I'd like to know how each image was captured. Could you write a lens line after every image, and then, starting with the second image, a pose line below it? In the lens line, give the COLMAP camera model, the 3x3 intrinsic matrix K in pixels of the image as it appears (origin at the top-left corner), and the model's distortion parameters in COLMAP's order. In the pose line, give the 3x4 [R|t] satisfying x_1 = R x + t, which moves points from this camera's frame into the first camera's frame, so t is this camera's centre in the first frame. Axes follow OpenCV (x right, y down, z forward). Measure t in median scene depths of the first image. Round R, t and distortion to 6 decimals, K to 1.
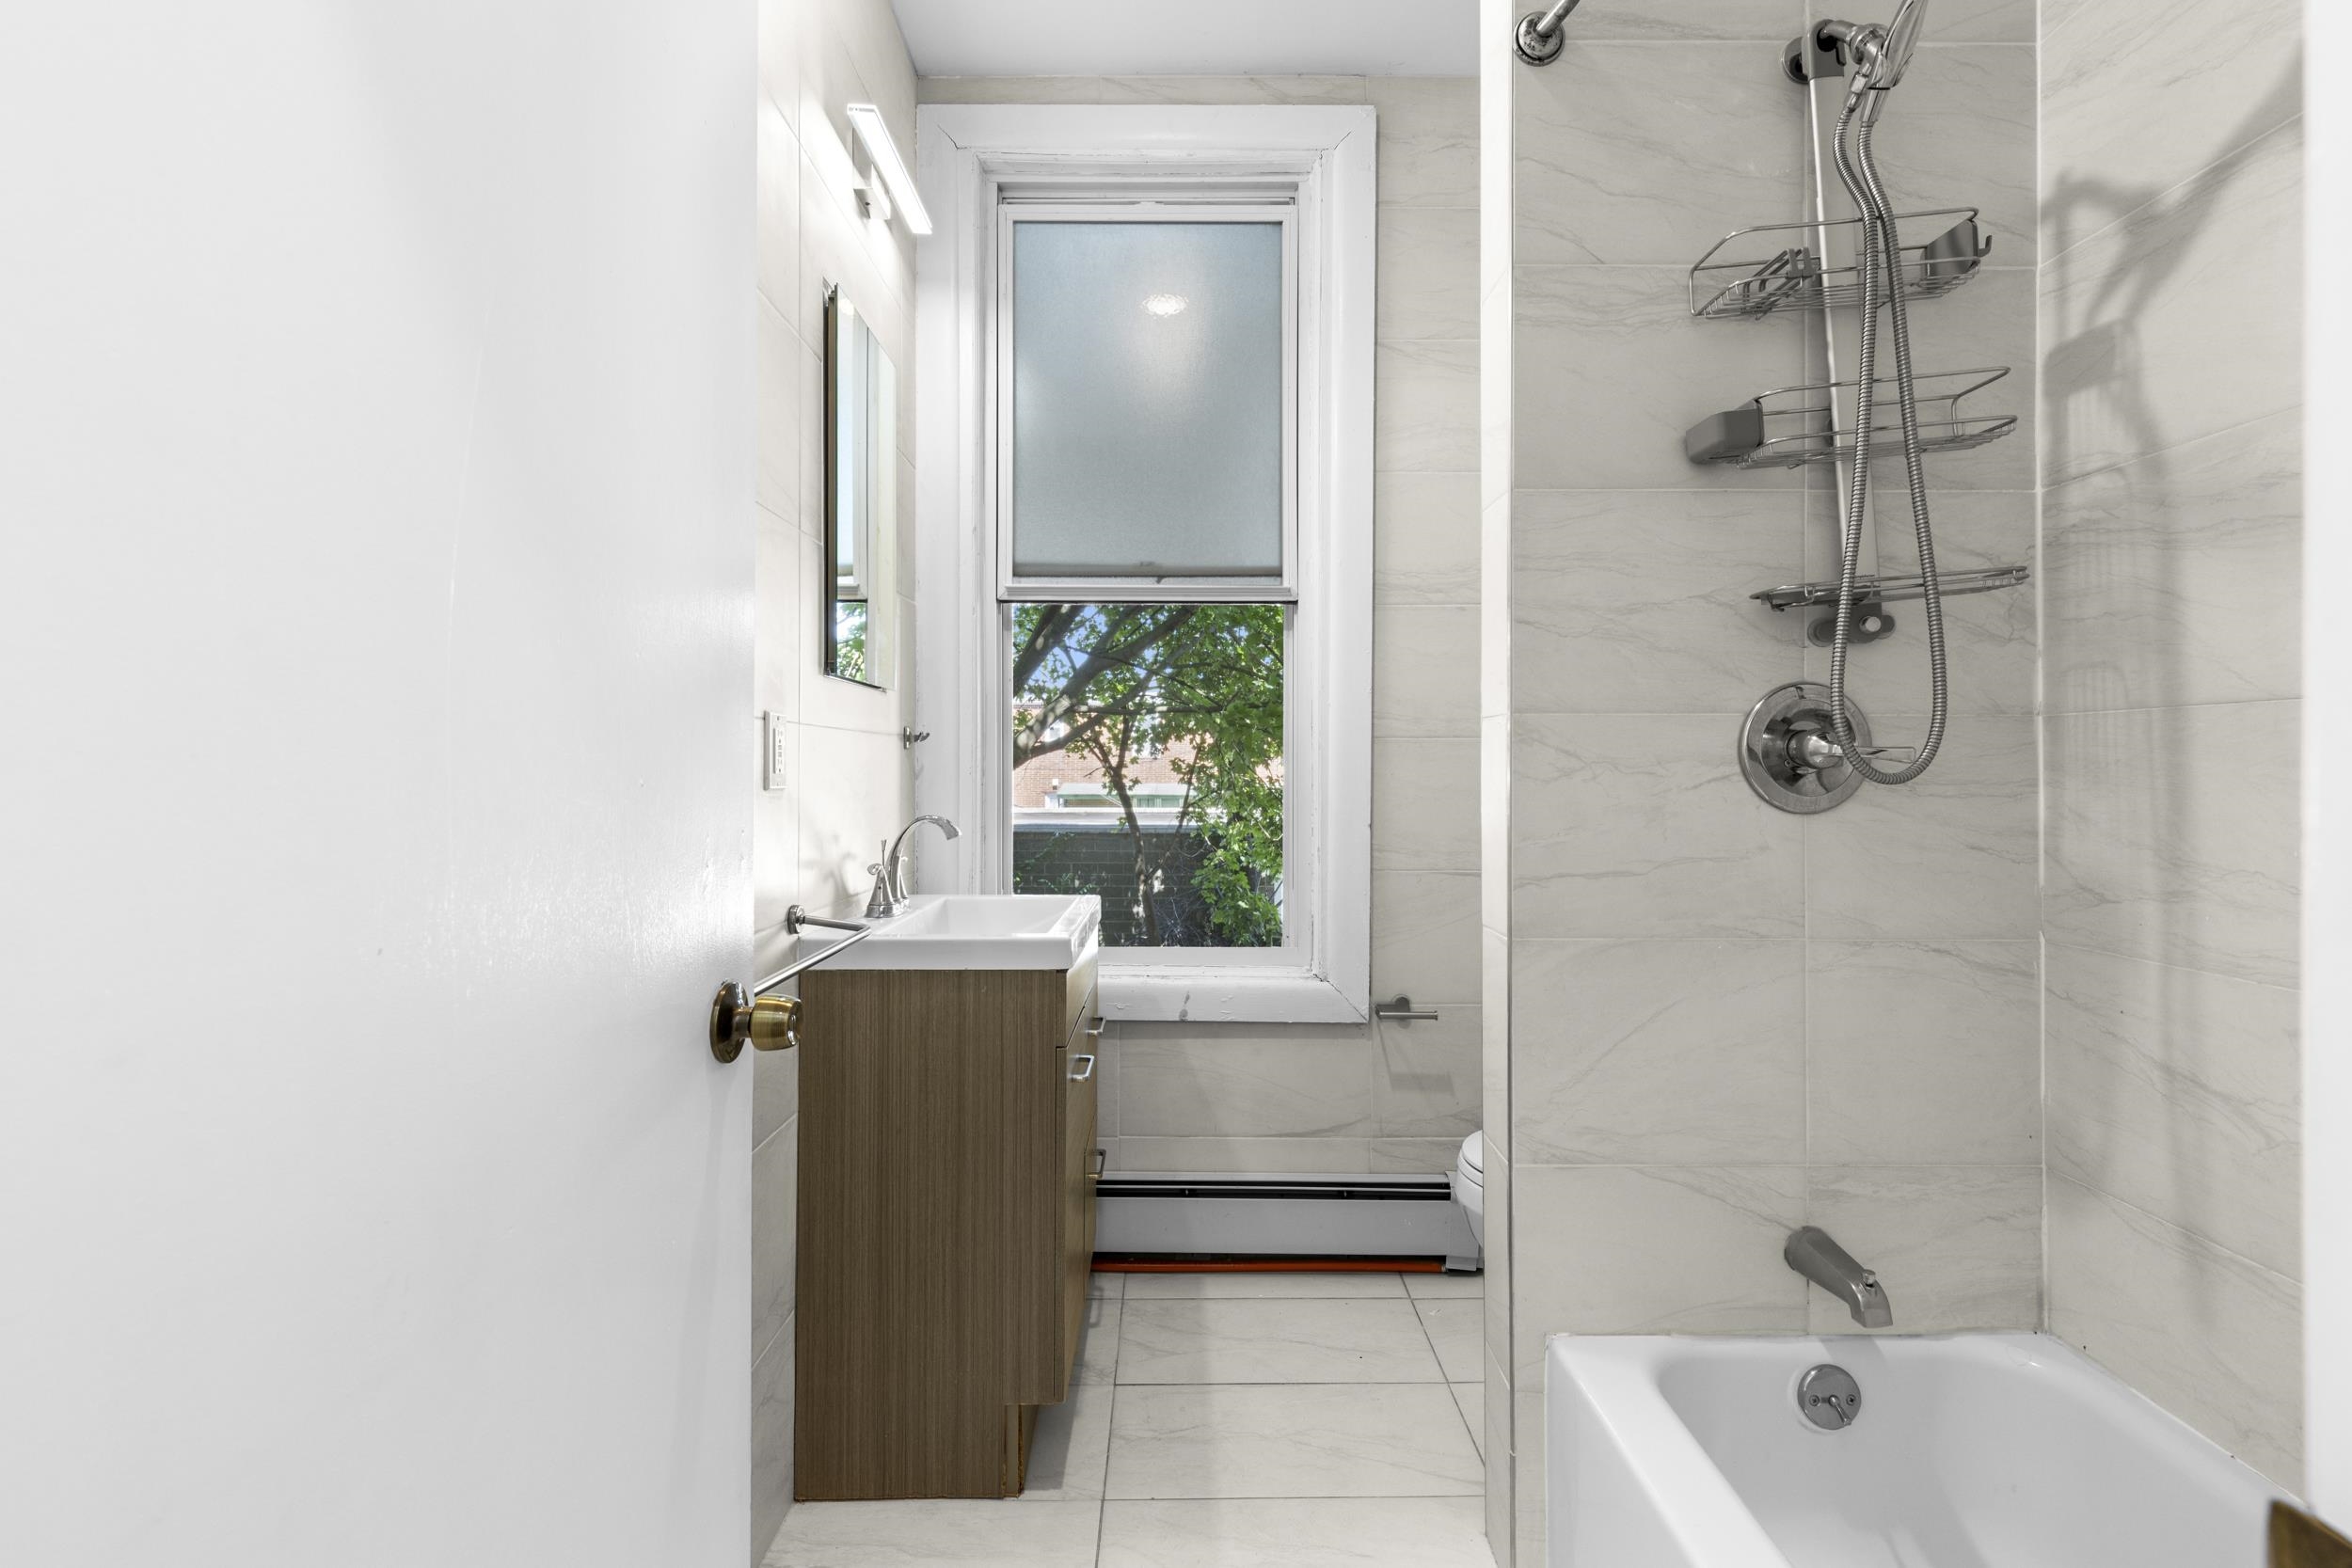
lens RADIAL K [[1063.1, 0, 1179.1], [0, 1063.1, 771.0], [0, 0, 1]] dist [0.001538, -0.000541]
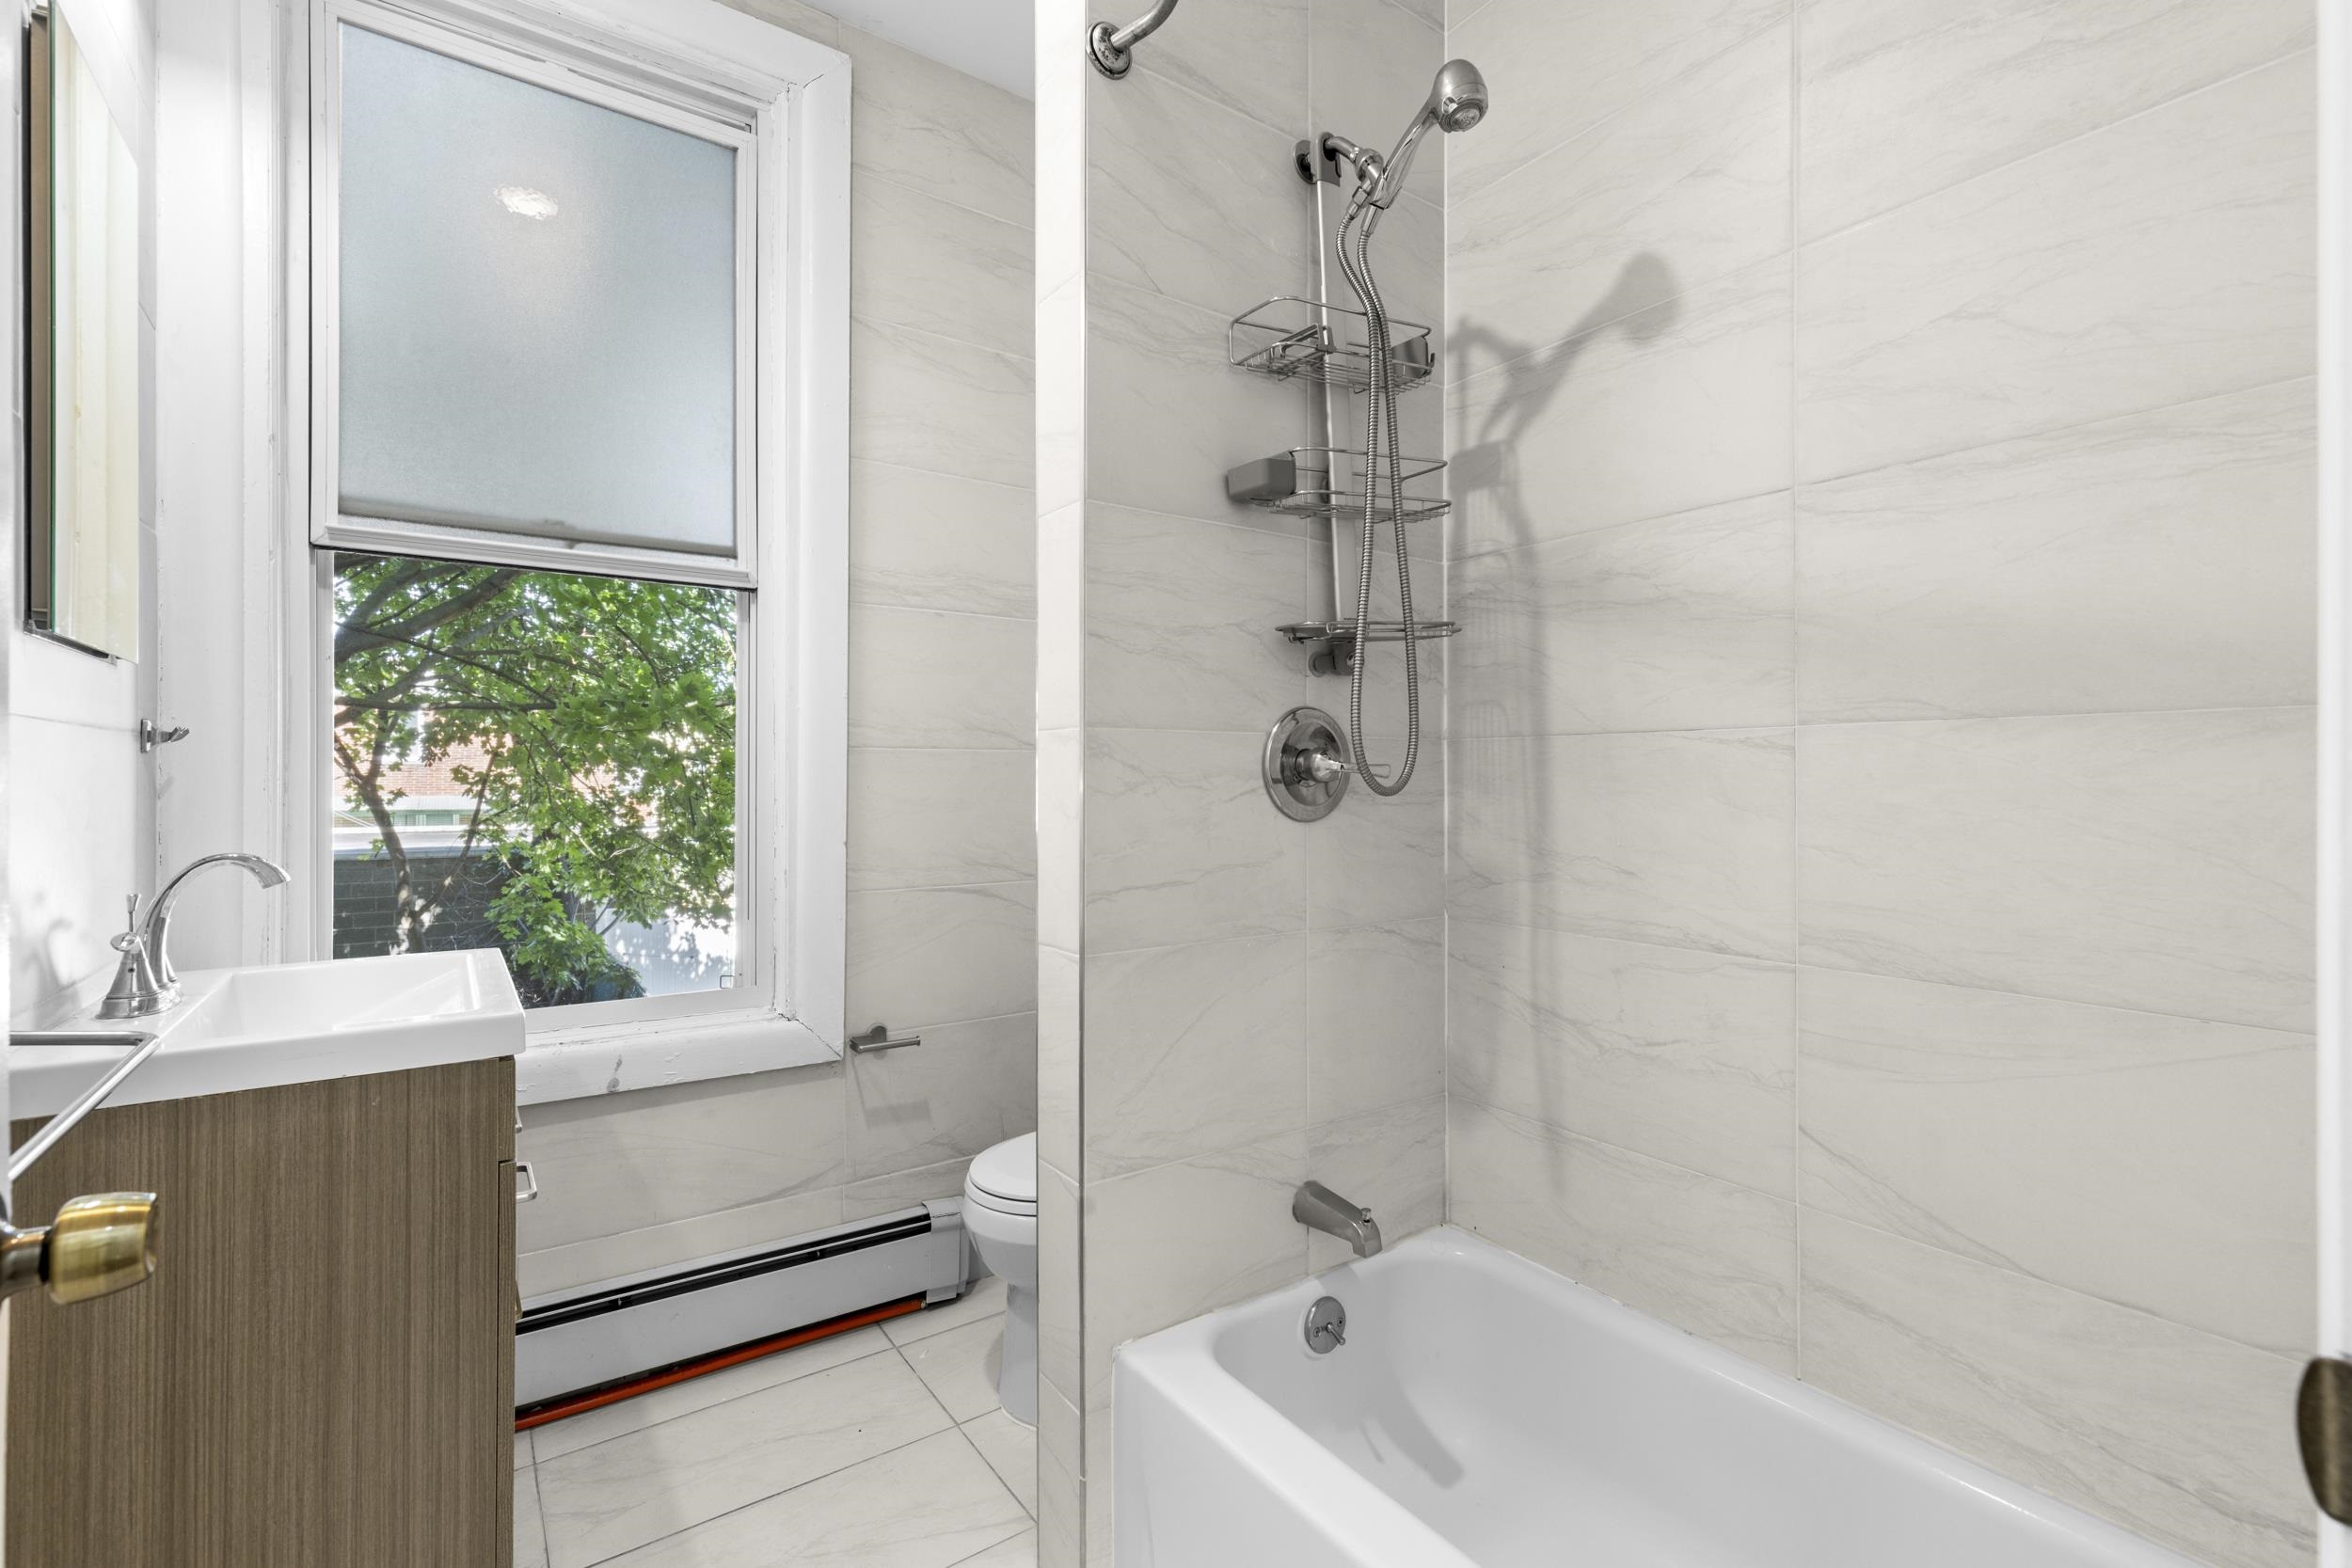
lens RADIAL K [[1056.2, 0, 1179.6], [0, 1056.2, 780.1], [0, 0, 1]] dist [0.003409, 0.000229]
pose [[0.815986, -0.001697, 0.578069, -0.167459], [0.001152, 0.999998, 0.001311, -0.005721], [-0.578071, -0.000404, 0.815986, 0.140651]]
